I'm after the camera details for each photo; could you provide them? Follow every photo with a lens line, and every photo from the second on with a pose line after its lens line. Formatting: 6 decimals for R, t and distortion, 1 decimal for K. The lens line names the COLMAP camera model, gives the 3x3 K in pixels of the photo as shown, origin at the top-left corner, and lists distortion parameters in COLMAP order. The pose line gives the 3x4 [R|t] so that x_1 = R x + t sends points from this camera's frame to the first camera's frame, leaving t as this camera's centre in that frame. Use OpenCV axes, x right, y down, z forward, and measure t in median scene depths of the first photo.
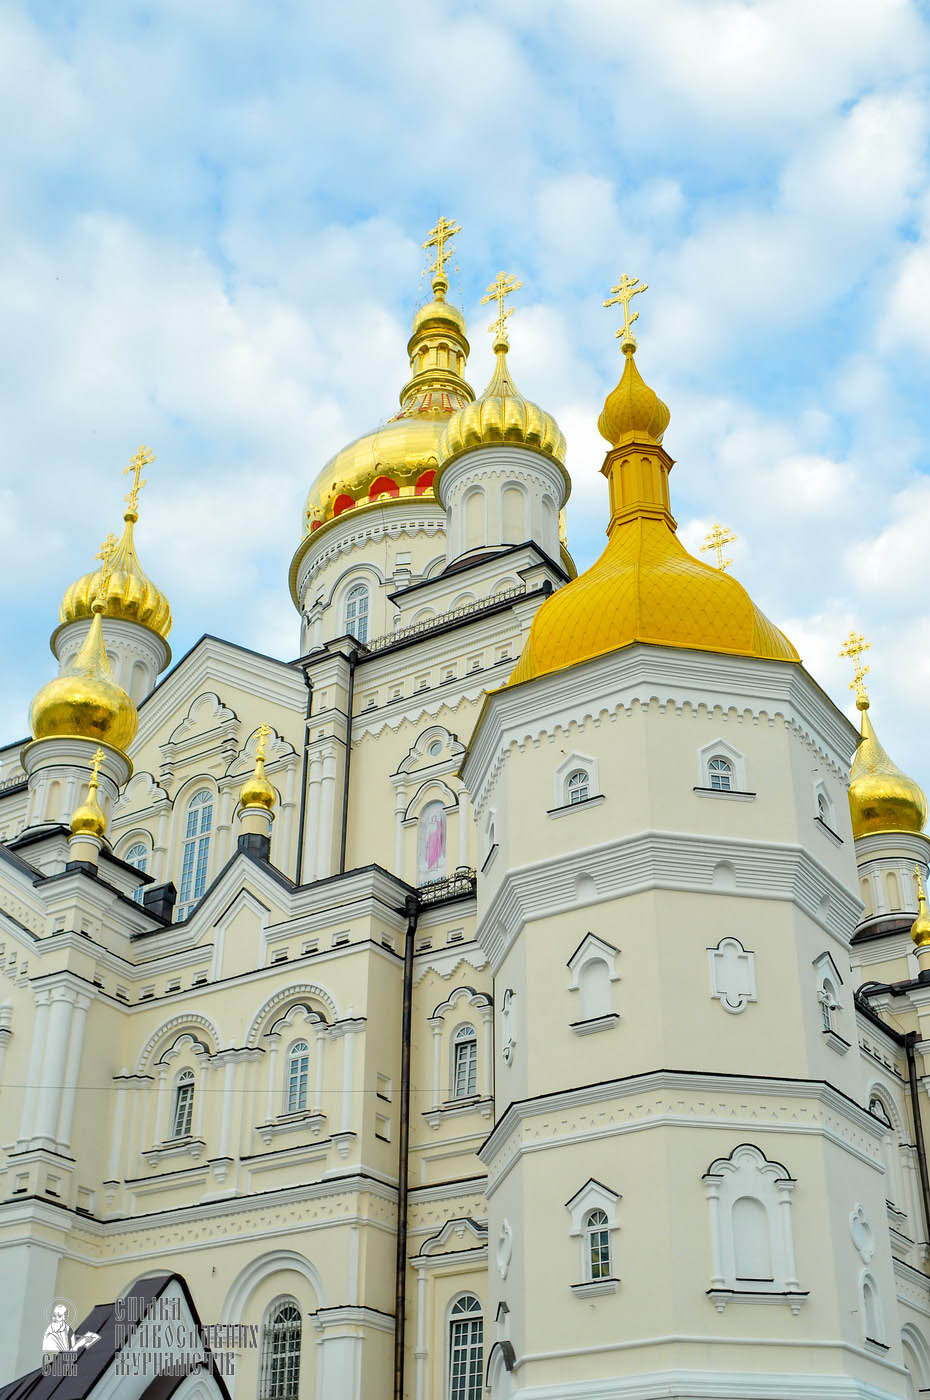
lens RADIAL K [[1757.6, 0, 465.0], [0, 1757.6, 696.6], [0, 0, 1]] dist [-0.099428, 0.000000]
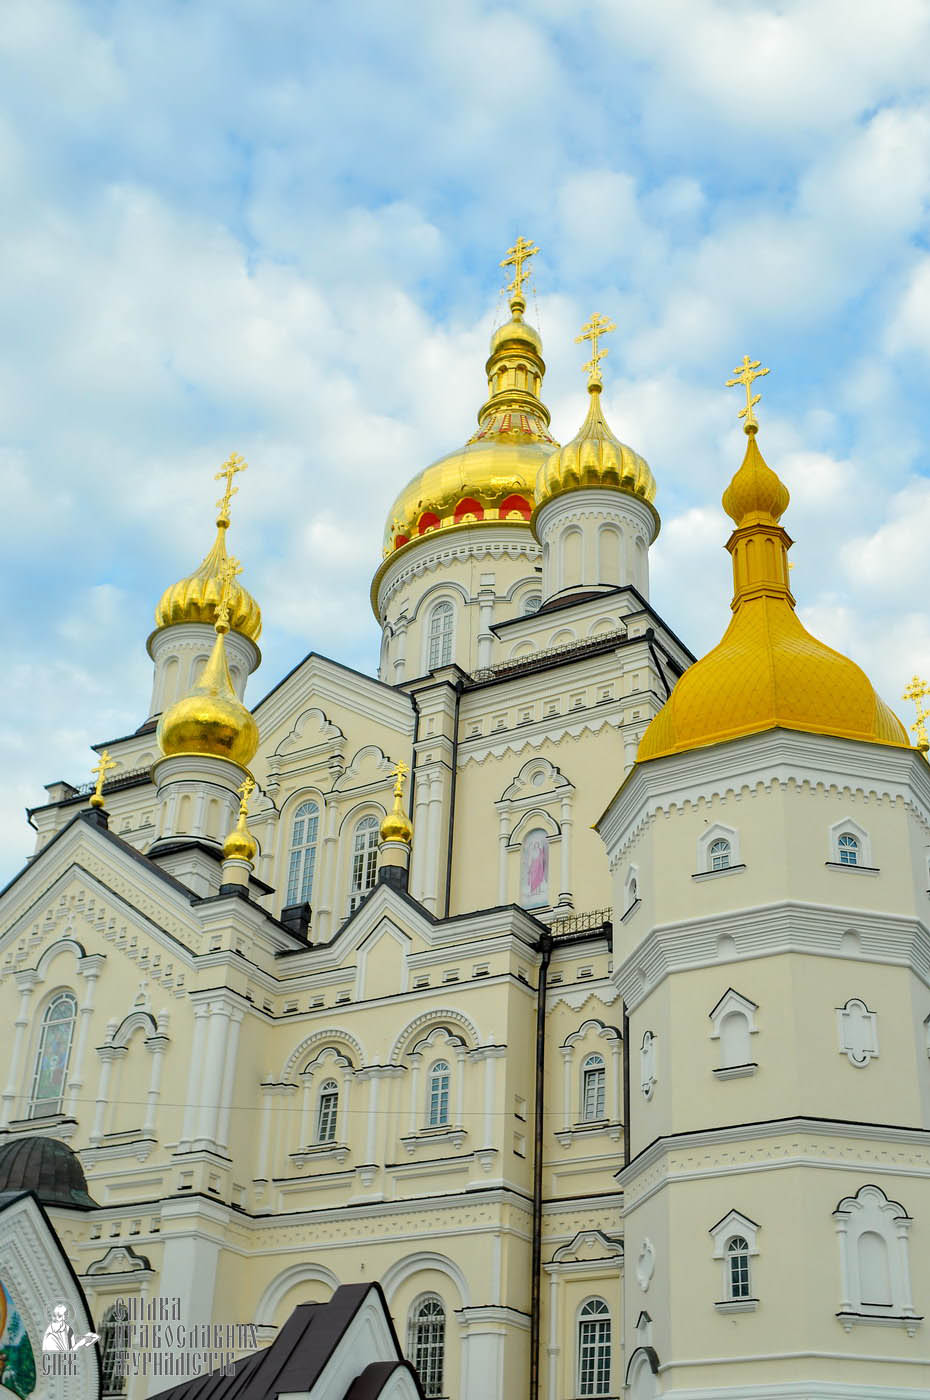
lens RADIAL K [[1757.6, 0, 466.1], [0, 1757.6, 702.7], [0, 0, 1]] dist [-0.099428, 0.000000]
pose [[0.998870, 0.046166, 0.011308, -0.100401], [-0.046473, 0.998509, 0.028643, -0.061177], [-0.009969, -0.029136, 0.999526, -0.098049]]
